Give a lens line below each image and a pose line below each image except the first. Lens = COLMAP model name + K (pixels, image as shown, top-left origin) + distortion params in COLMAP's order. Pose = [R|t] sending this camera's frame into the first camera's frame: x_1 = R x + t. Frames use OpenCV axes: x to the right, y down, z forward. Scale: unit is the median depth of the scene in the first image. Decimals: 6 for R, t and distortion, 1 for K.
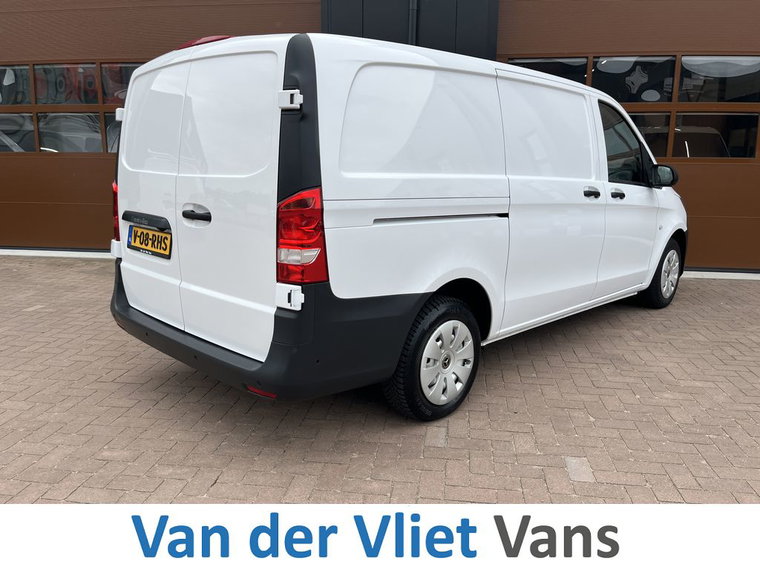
lens RADIAL K [[597.5, 0, 385.7], [0, 597.5, 283.9], [0, 0, 1]] dist [0.056049, -0.094518]
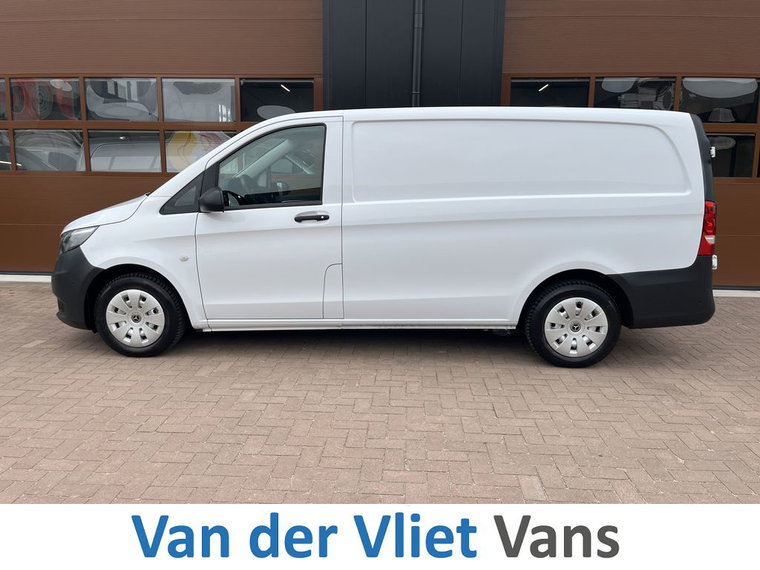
lens RADIAL K [[597.5, 0, 375.1], [0, 597.5, 283.5], [0, 0, 1]] dist [0.056049, -0.094518]
pose [[0.997678, -0.012685, 0.066917, -0.169921], [0.013900, 0.999746, -0.017722, -0.039123], [-0.066675, 0.018611, 0.997601, 0.058150]]
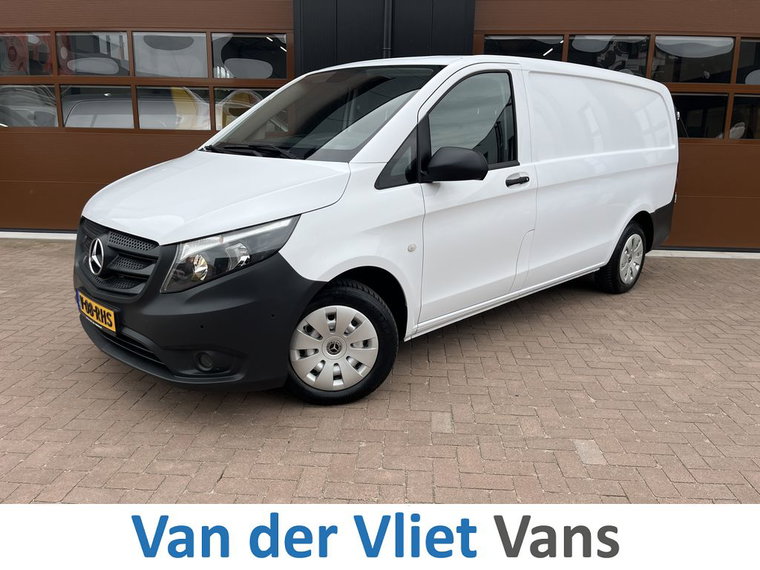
lens RADIAL K [[597.5, 0, 385.8], [0, 597.5, 284.2], [0, 0, 1]] dist [0.056049, -0.094518]
pose [[0.997386, -0.009210, 0.071672, -0.058708], [0.006663, 0.999340, 0.035698, -0.005401], [-0.071953, -0.035127, 0.996789, 0.027952]]
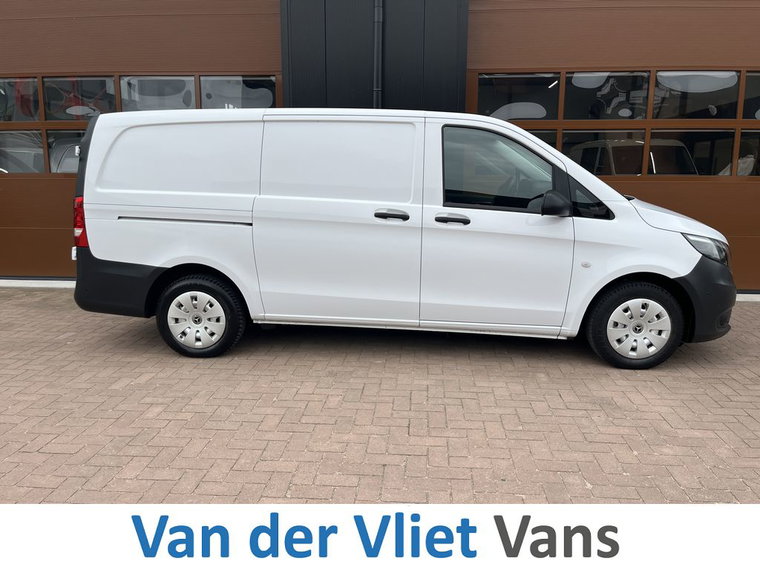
lens RADIAL K [[597.5, 0, 385.1], [0, 597.5, 286.0], [0, 0, 1]] dist [0.056049, -0.094518]
pose [[0.998538, -0.015730, 0.051719, 0.001962], [0.016301, 0.999811, -0.010633, -0.054353], [-0.051542, 0.011460, 0.998605, 0.105503]]
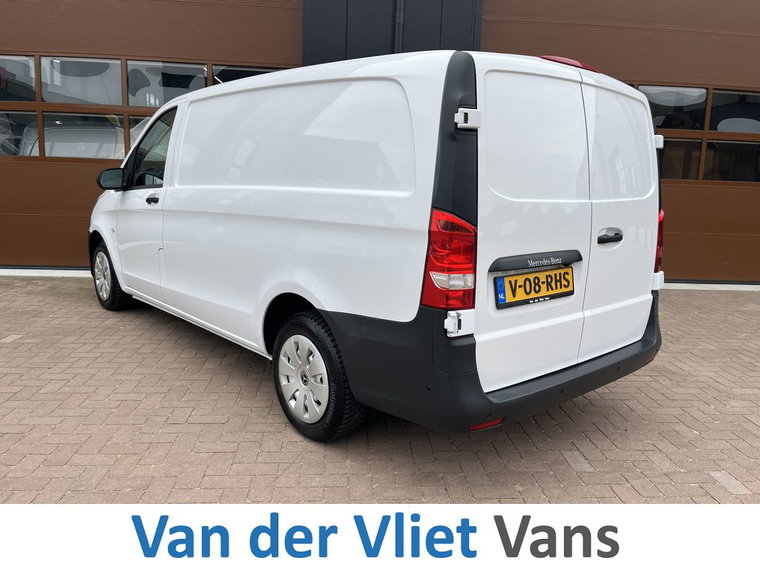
lens RADIAL K [[597.5, 0, 388.1], [0, 597.5, 282.5], [0, 0, 1]] dist [0.056049, -0.094518]
pose [[0.977616, -0.013226, 0.209980, -0.329235], [0.017081, 0.999717, -0.016557, -0.021599], [-0.209701, 0.019773, 0.977566, 0.071546]]
